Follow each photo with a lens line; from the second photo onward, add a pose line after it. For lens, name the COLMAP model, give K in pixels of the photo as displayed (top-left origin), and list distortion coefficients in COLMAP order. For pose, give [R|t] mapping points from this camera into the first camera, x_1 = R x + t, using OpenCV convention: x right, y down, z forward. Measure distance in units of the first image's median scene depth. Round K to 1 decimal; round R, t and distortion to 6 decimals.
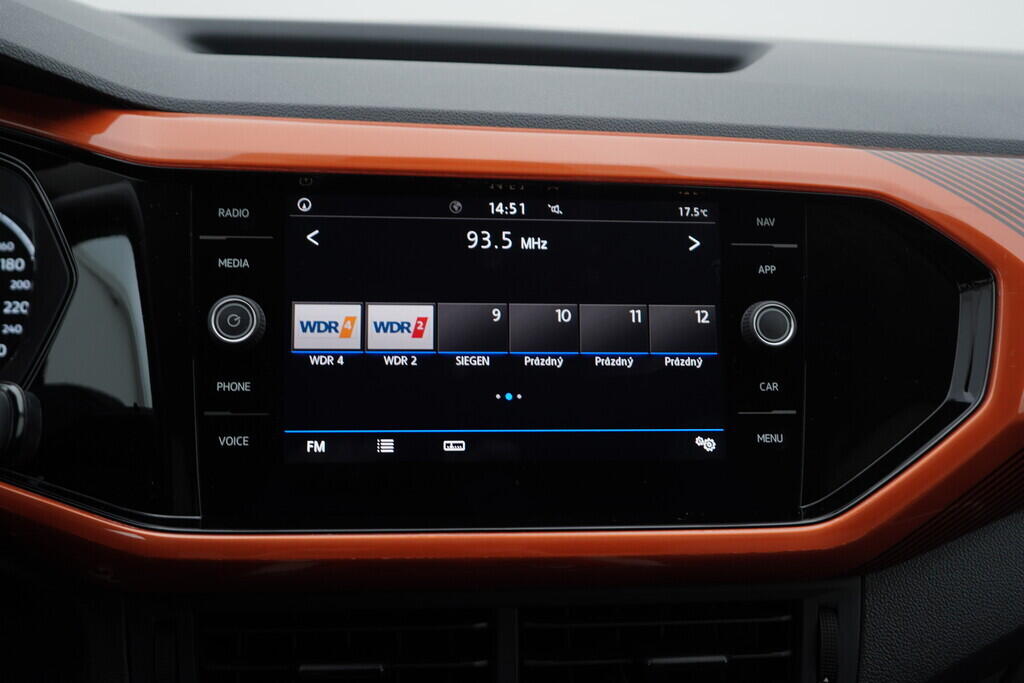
lens RADIAL K [[1062.6, 0, 513.4], [0, 1062.6, 335.9], [0, 0, 1]] dist [0.002221, 0.019620]
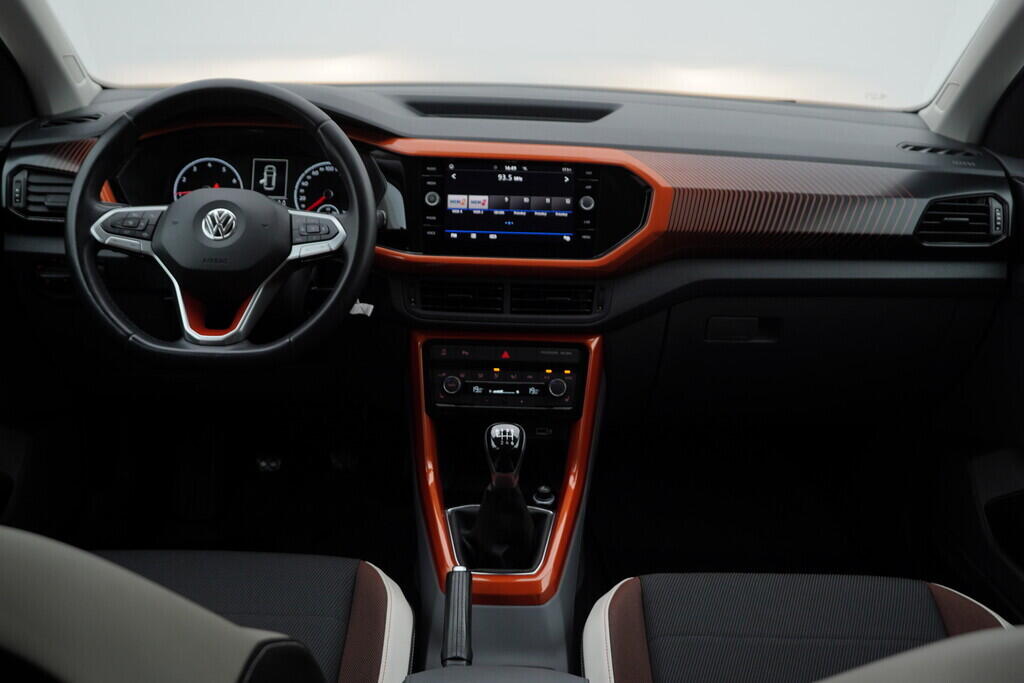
lens RADIAL K [[1062.6, 0, 513.4], [0, 1062.6, 335.9], [0, 0, 1]] dist [0.002221, 0.019620]
pose [[0.995398, 0.024150, -0.092736, 0.335773], [-0.020048, 0.998790, 0.044909, 0.266110], [0.093708, -0.042843, 0.994677, -2.429397]]
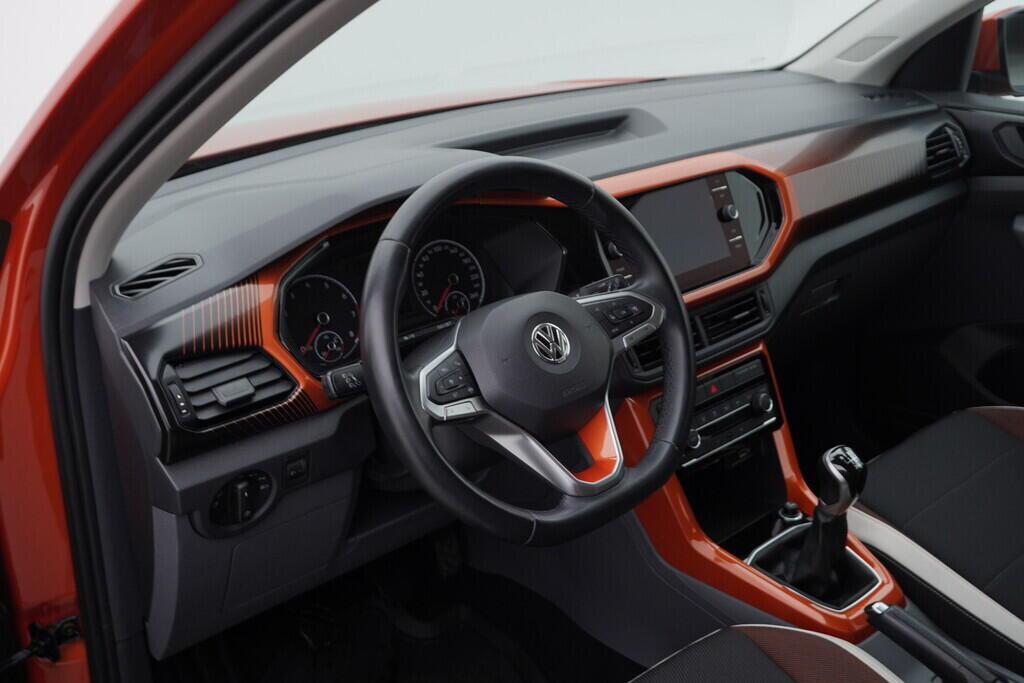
lens RADIAL K [[1062.6, 0, 513.4], [0, 1062.6, 335.9], [0, 0, 1]] dist [0.002221, 0.019620]
pose [[0.816596, -0.284168, 0.502414, -2.061733], [0.245864, 0.958749, 0.142660, -0.276800], [-0.522229, 0.007030, 0.852777, -1.435954]]
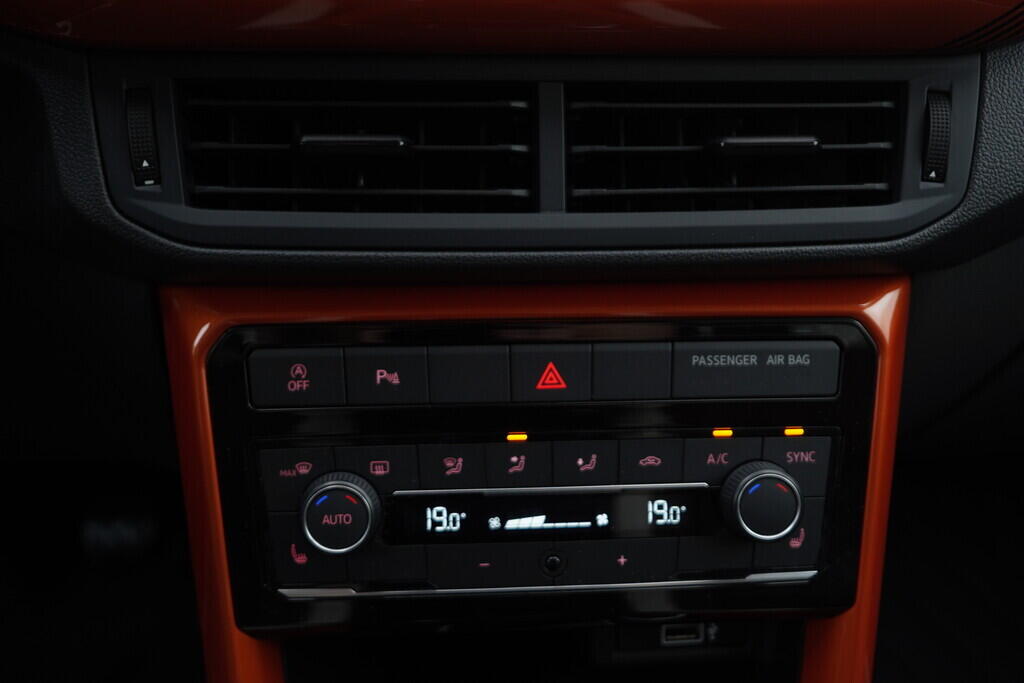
lens RADIAL K [[1062.6, 0, 513.4], [0, 1062.6, 335.9], [0, 0, 1]] dist [0.002221, 0.019620]
pose [[0.999583, -0.005300, -0.028396, -0.012274], [0.010082, 0.985218, 0.171006, 0.303237], [0.027070, -0.171221, 0.984861, 0.147109]]
